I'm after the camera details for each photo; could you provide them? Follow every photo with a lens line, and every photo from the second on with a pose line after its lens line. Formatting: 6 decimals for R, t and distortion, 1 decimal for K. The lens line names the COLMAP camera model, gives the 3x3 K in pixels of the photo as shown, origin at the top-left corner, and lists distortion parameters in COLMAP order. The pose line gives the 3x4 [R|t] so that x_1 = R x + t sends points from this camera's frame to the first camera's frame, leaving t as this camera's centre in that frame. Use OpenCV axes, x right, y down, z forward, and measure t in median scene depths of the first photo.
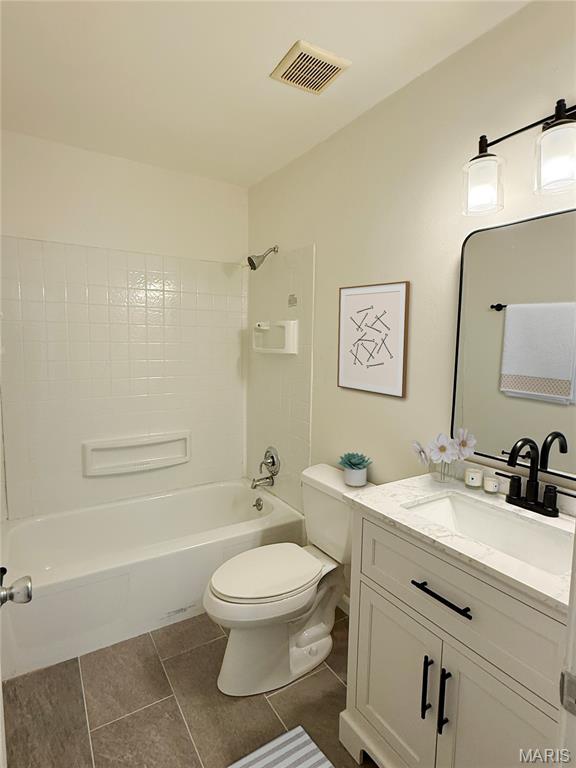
lens RADIAL K [[406.7, 0, 287.3], [0, 406.7, 382.7], [0, 0, 1]] dist [0.001237, 0.000011]
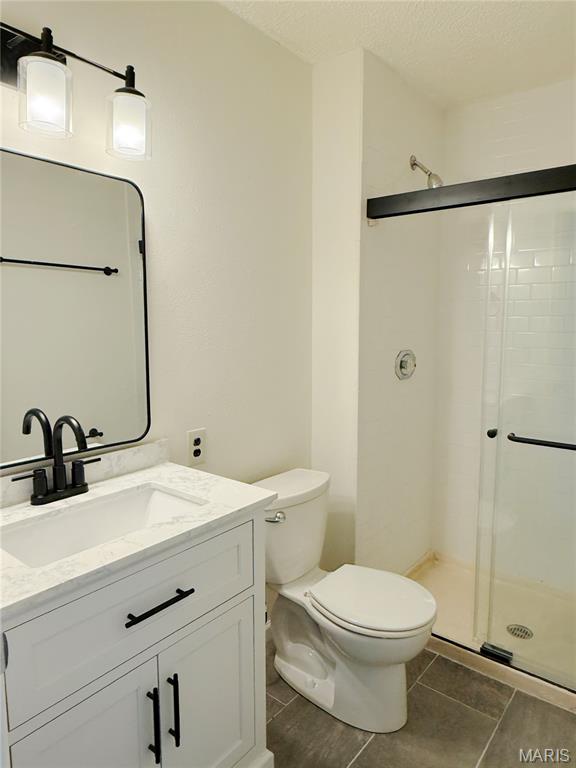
lens RADIAL K [[508.5, 0, 287.5], [0, 508.5, 383.3], [0, 0, 1]] dist [-0.000539, -0.000106]
pose [[-0.330109, -0.135129, 0.934221, -0.564810], [0.076867, 0.982565, 0.169283, -0.079051], [-0.940808, 0.127692, -0.313966, 0.899368]]
